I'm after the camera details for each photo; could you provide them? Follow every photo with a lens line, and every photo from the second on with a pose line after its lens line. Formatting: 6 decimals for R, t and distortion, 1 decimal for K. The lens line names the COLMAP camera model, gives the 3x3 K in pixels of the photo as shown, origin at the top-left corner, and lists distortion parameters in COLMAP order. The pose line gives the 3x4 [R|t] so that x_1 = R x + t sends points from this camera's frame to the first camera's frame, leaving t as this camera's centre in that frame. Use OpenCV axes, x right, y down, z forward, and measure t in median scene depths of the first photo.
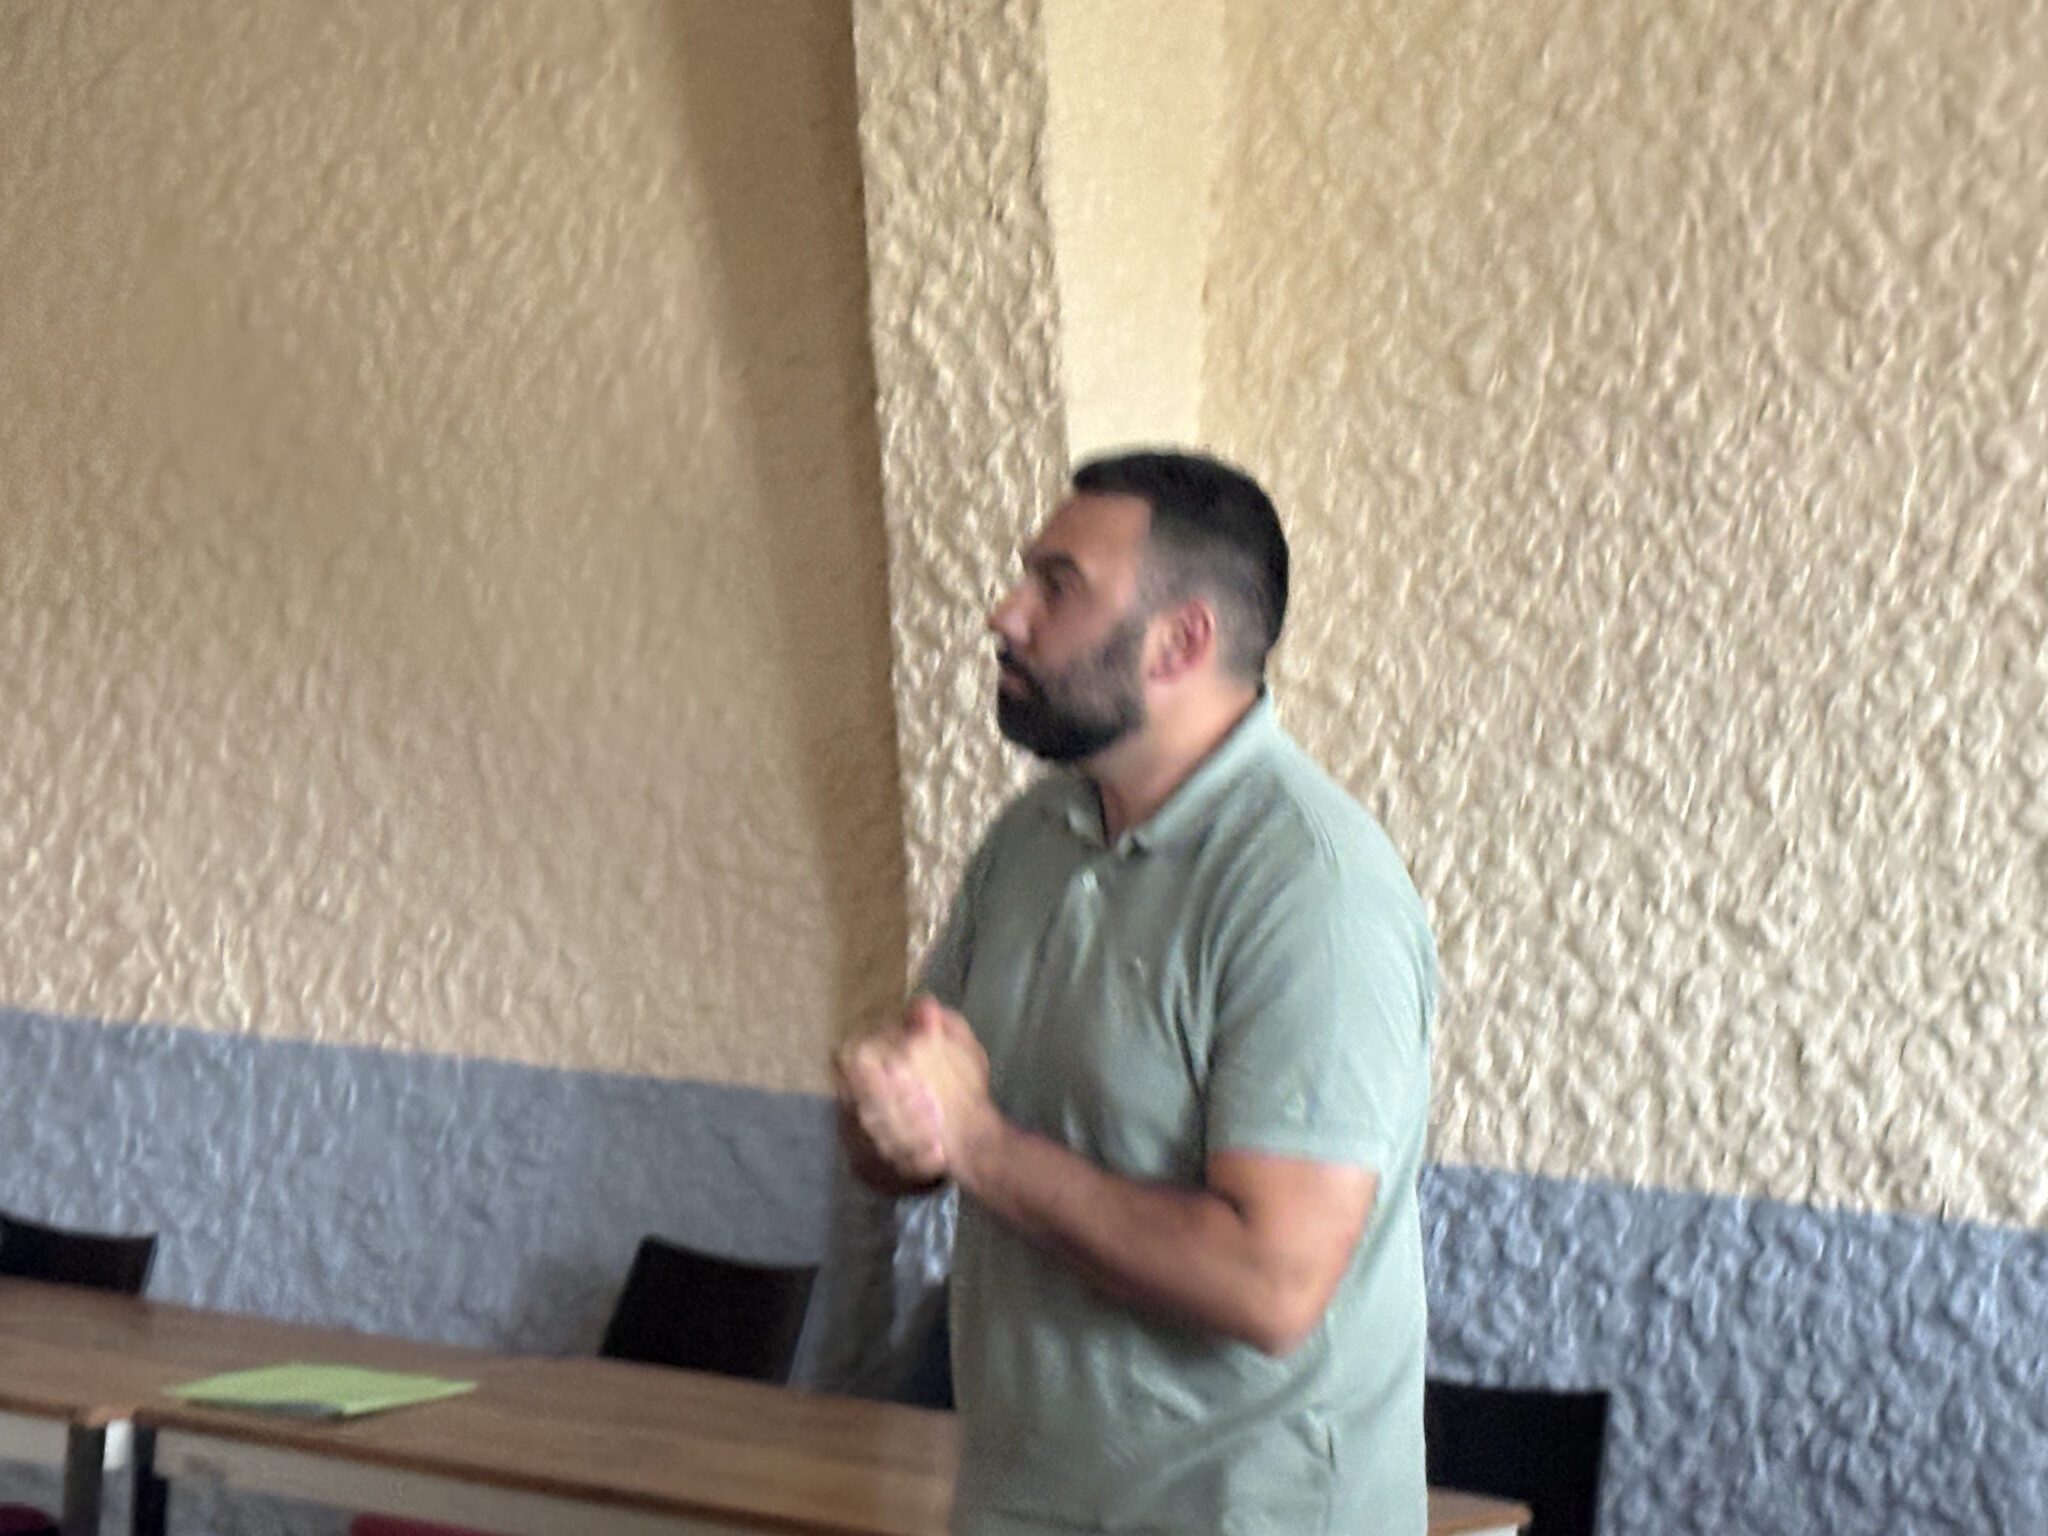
lens RADIAL K [[4765.1, 0, 1023.8], [0, 4765.1, 772.4], [0, 0, 1]] dist [0.296762, 0.000000]
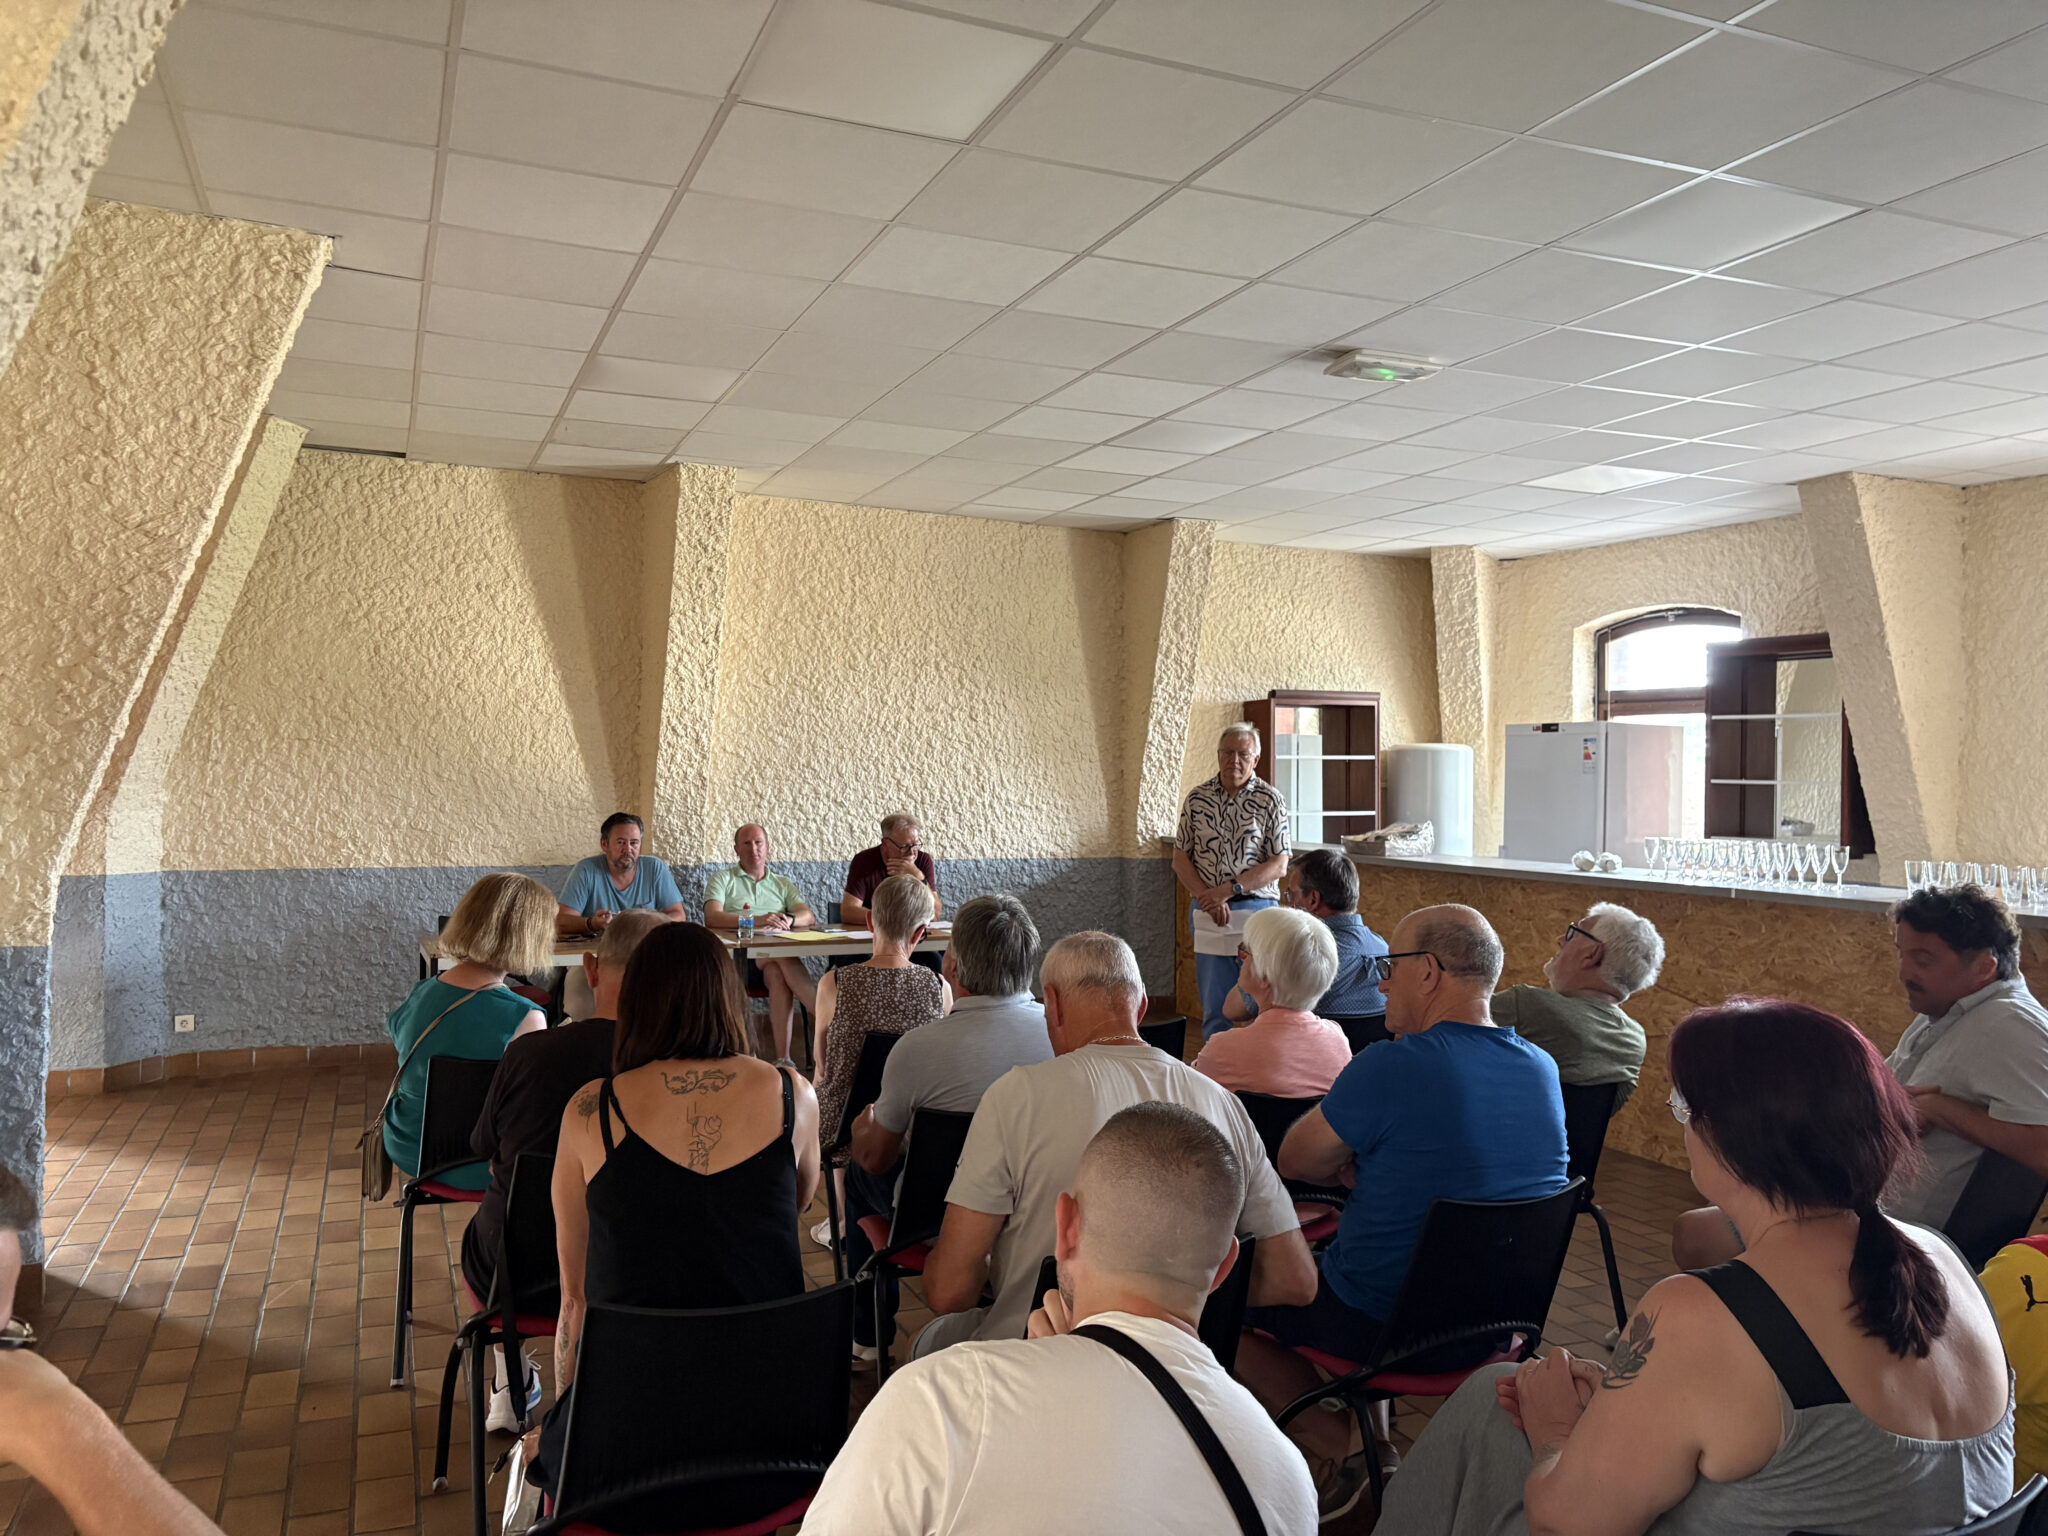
lens RADIAL K [[1553.7, 0, 1025.3], [0, 1553.7, 766.1], [0, 0, 1]] dist [0.002807, 0.000397]
pose [[0.513408, -0.052026, 0.856566, -0.878976], [0.020525, 0.998619, 0.048351, -0.060244], [-0.857899, -0.007243, 0.513767, 0.070570]]
